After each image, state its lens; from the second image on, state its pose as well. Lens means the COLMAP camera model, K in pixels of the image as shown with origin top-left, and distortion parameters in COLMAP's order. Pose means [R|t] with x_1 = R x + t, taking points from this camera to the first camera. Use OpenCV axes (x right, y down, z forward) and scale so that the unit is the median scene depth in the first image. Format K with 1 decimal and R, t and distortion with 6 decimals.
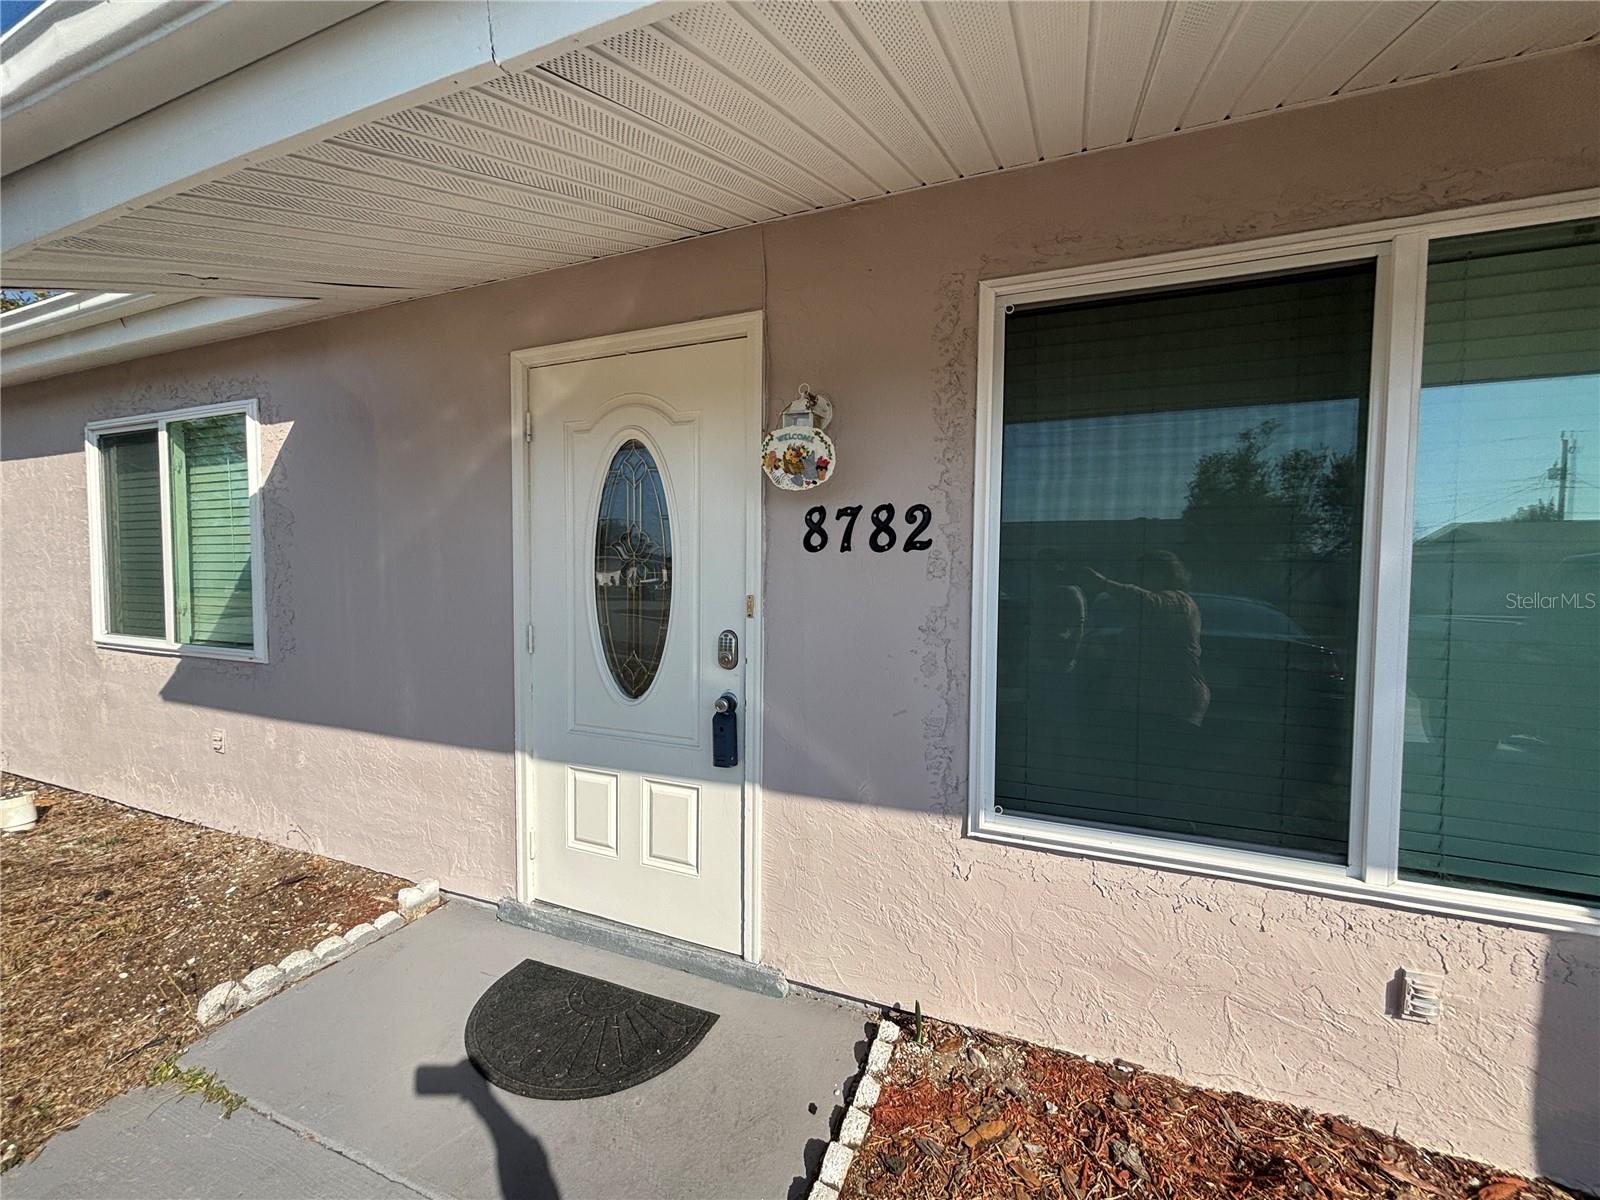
lens RADIAL K [[642.1, 0, 798.1], [0, 642.1, 600.0], [0, 0, 1]] dist [0.001468, -0.000382]
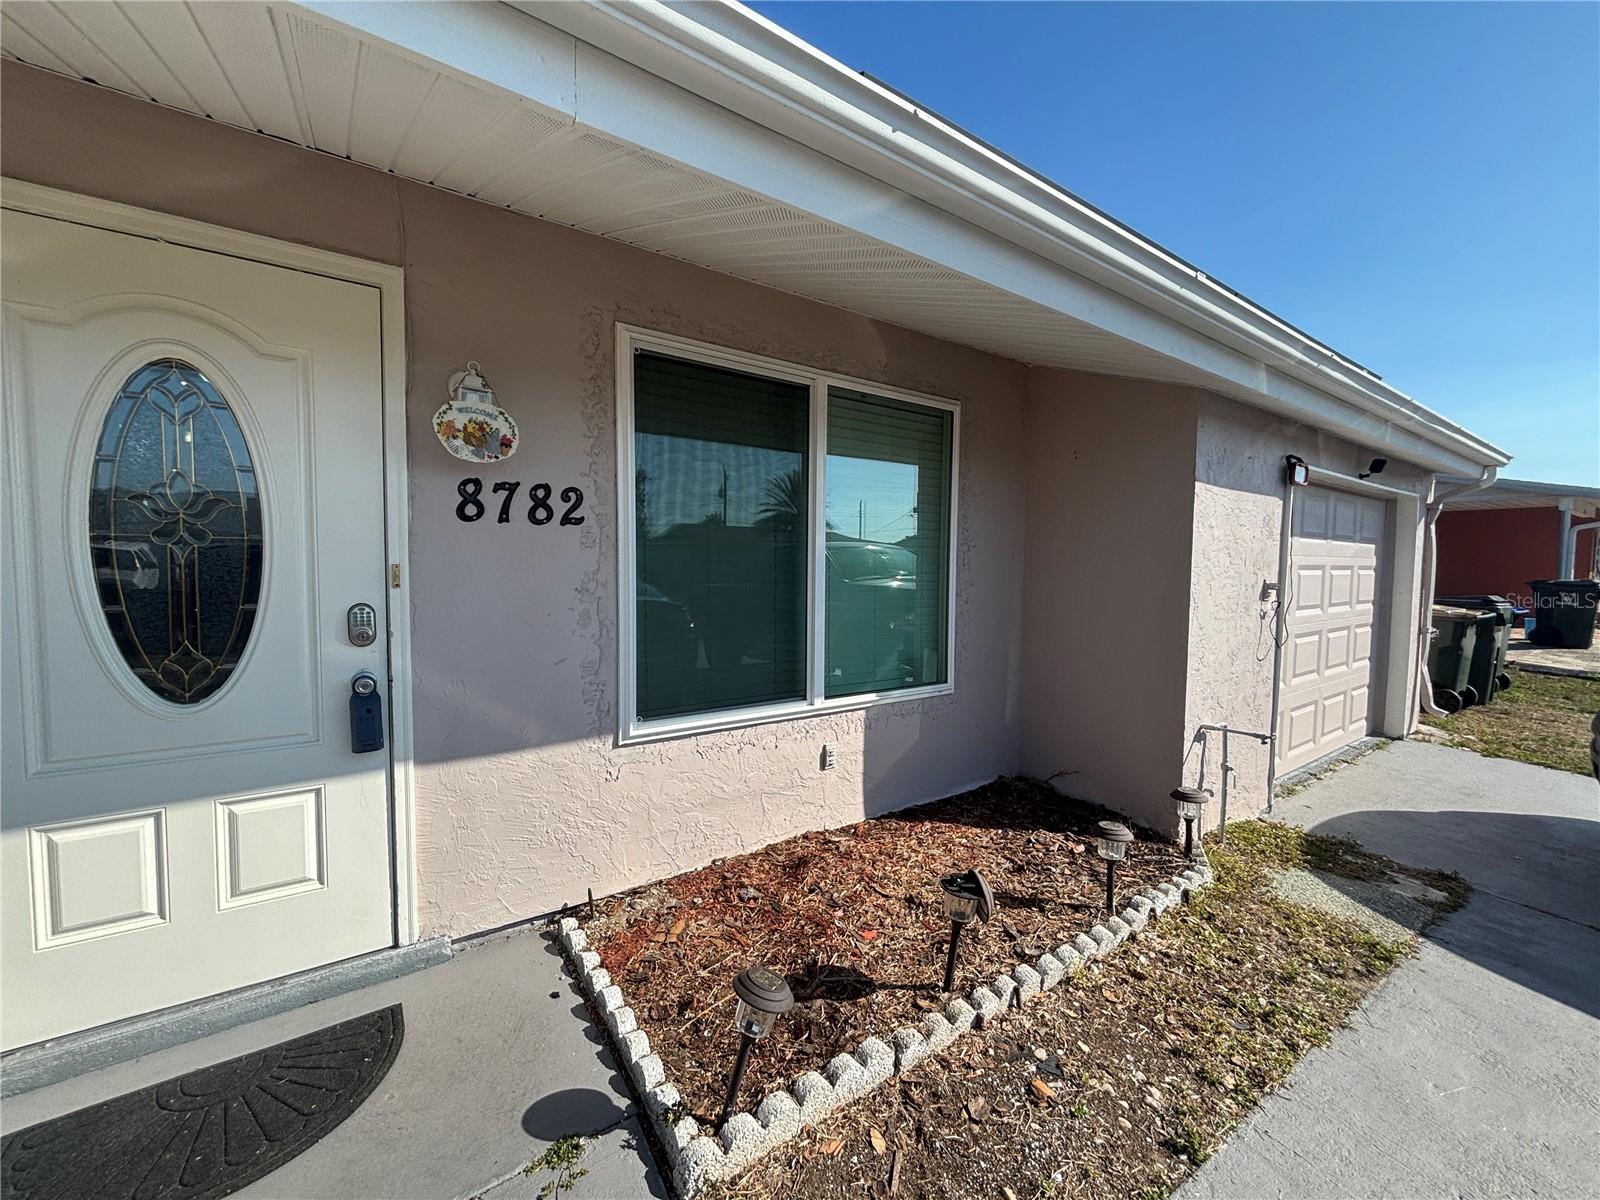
lens RADIAL K [[642.1, 0, 796.4], [0, 642.1, 599.0], [0, 0, 1]] dist [0.001468, -0.000382]
pose [[0.543854, -0.048044, 0.837803, -0.589368], [0.032986, 0.998812, 0.035865, 0.032266], [-0.838531, 0.008131, 0.544793, -0.016516]]
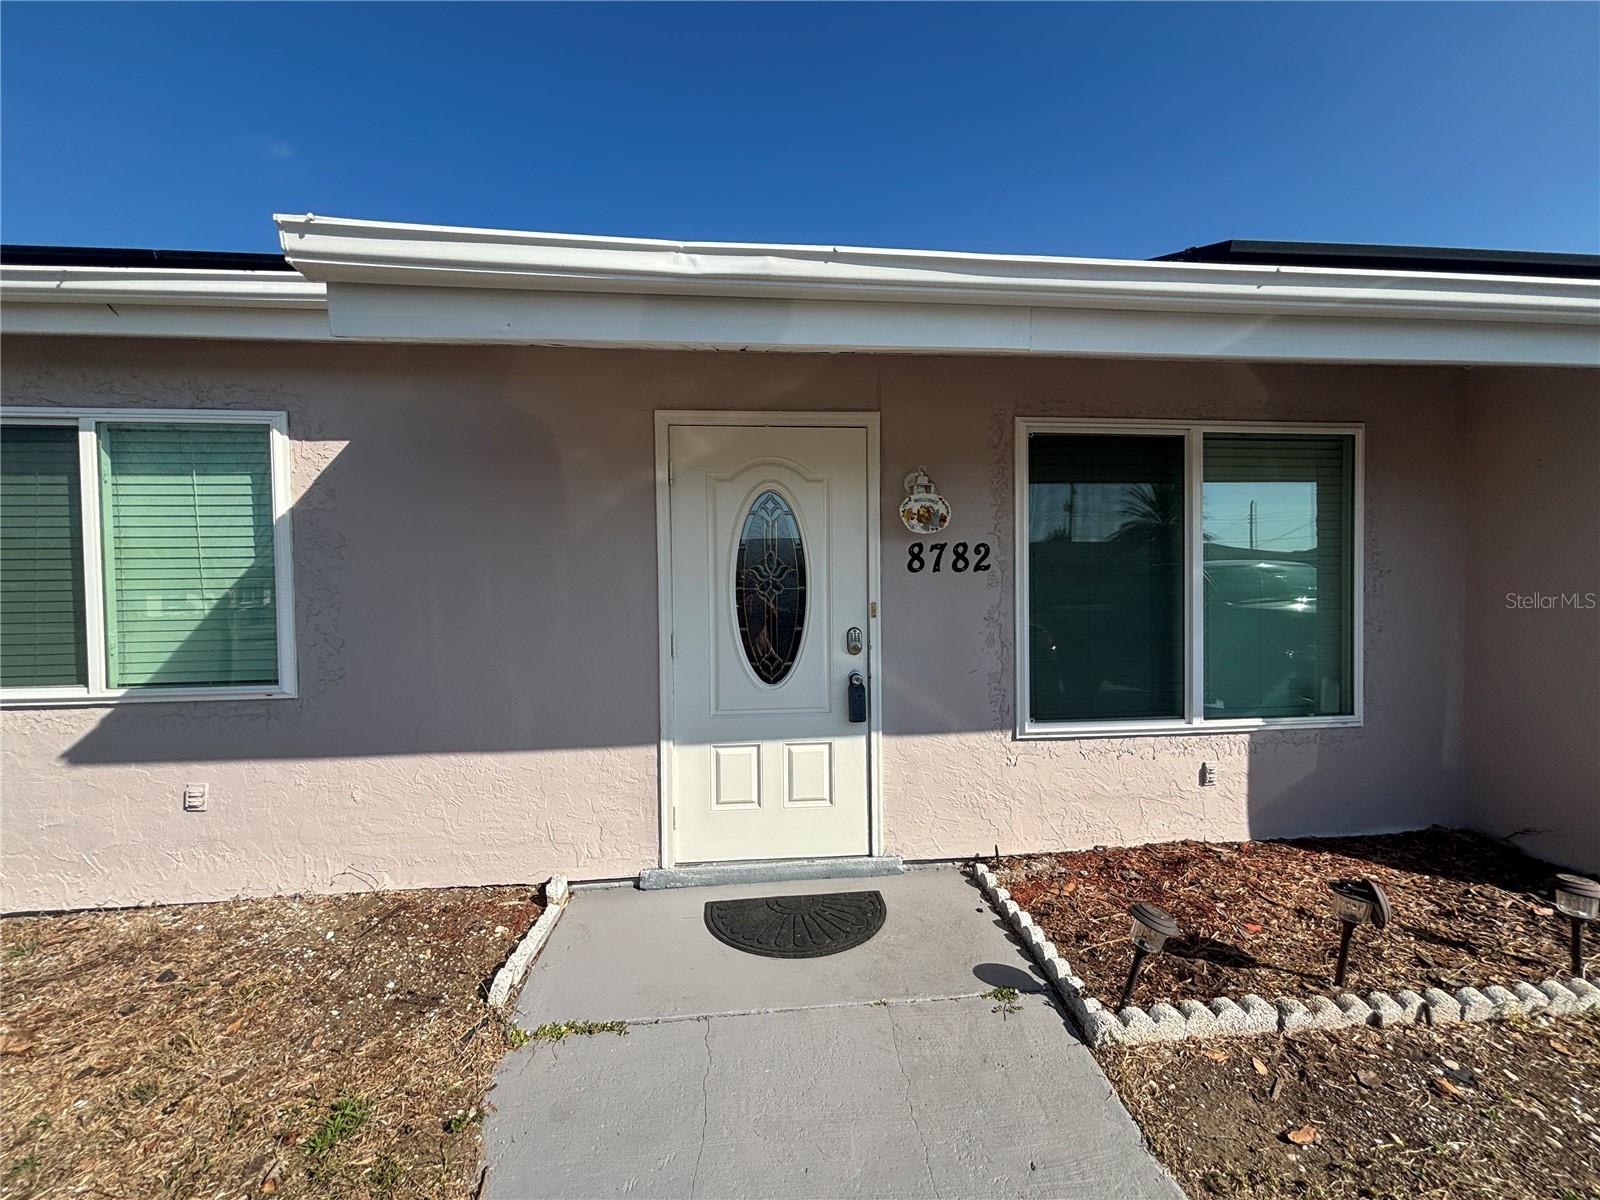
lens RADIAL K [[642.1, 0, 798.9], [0, 642.1, 598.7], [0, 0, 1]] dist [0.001468, -0.000382]
pose [[0.885821, -0.028459, 0.463153, -0.967263], [0.040688, 0.999037, -0.016433, 0.001658], [-0.462239, 0.033402, 0.886126, -0.235457]]
